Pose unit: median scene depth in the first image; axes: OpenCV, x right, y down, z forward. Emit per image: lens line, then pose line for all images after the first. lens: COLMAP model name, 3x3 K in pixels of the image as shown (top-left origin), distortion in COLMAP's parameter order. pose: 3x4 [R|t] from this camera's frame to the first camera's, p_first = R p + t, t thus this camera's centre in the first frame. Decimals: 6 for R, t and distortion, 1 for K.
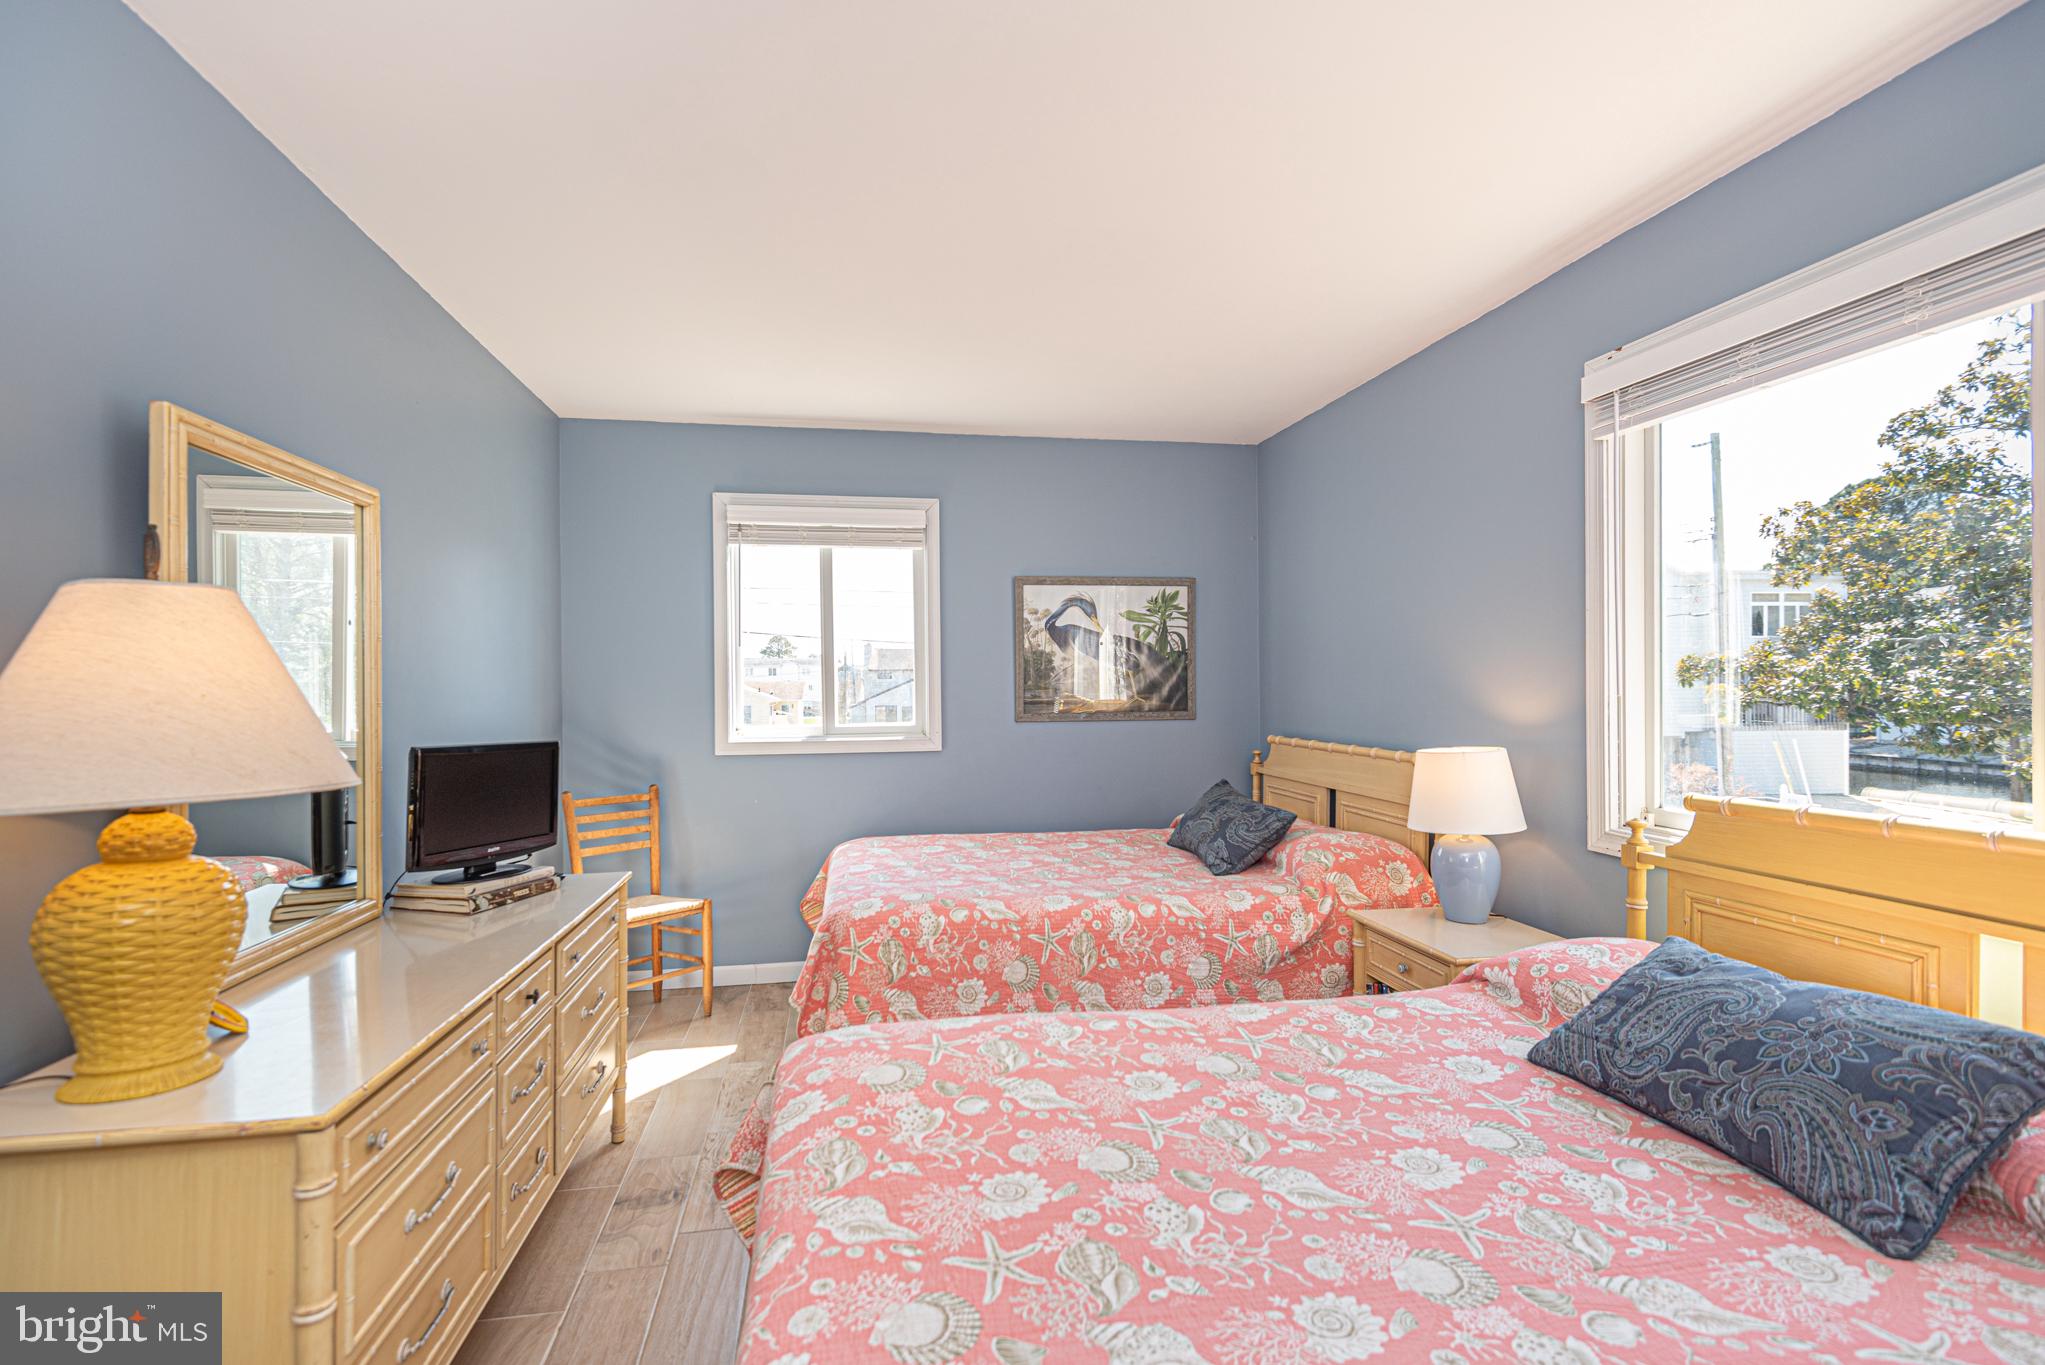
lens RADIAL K [[916.6, 0, 1029.9], [0, 916.6, 686.4], [0, 0, 1]] dist [0.035662, -0.019412]
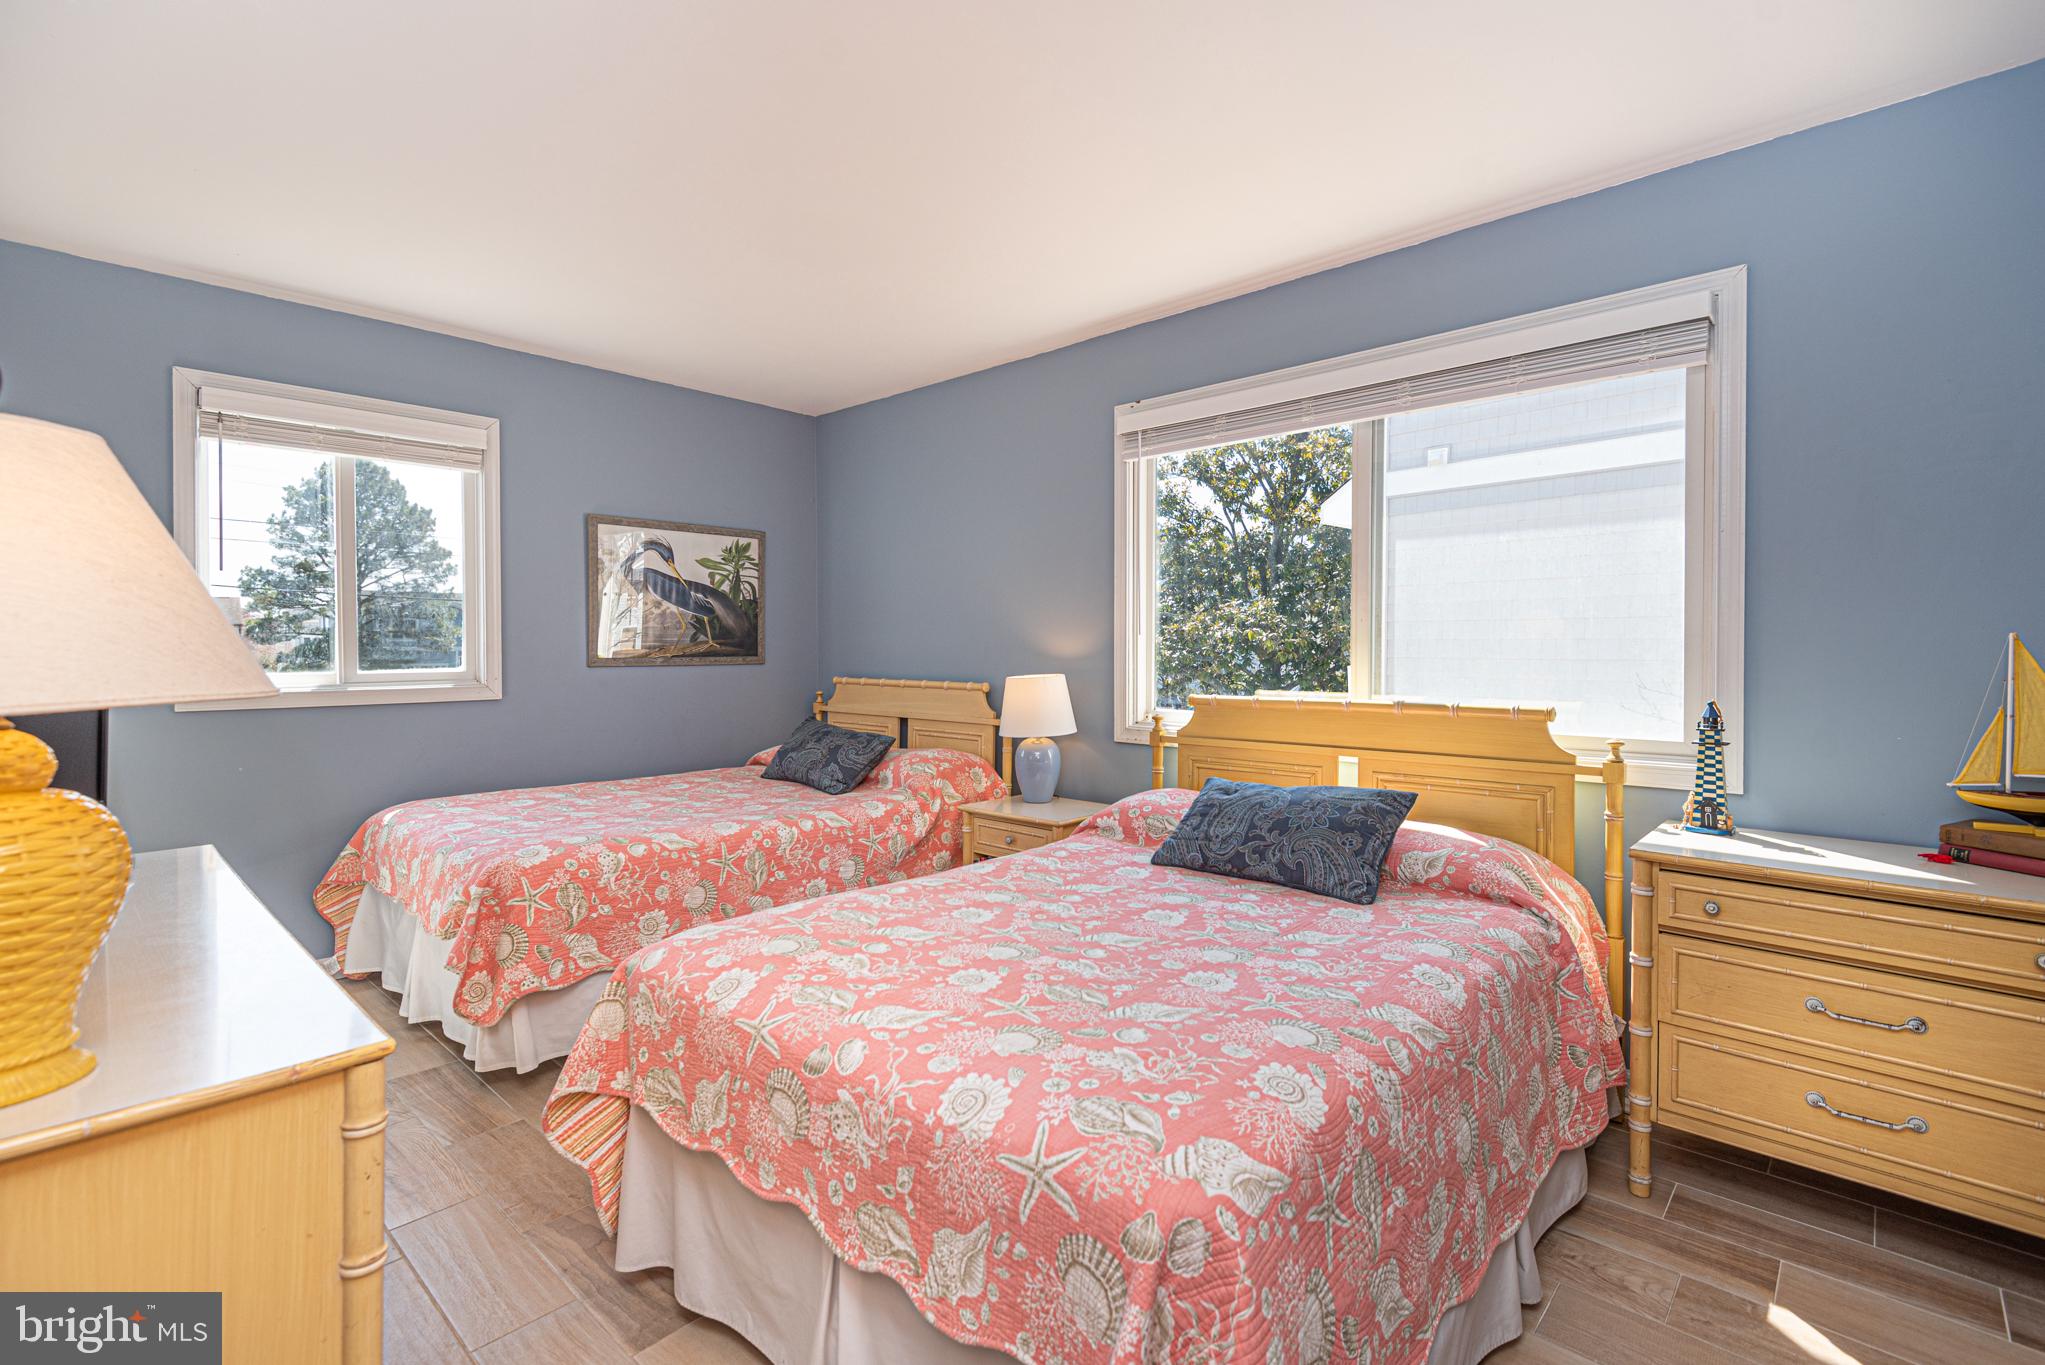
lens RADIAL K [[951.5, 0, 969.8], [0, 951.5, 676.3], [0, 0, 1]] dist [0.048551, -0.040717]
pose [[0.795434, -0.009366, 0.605968, -0.420722], [-0.001478, 0.999848, 0.017395, 0.041906], [-0.606039, -0.014732, 0.795299, -0.043588]]
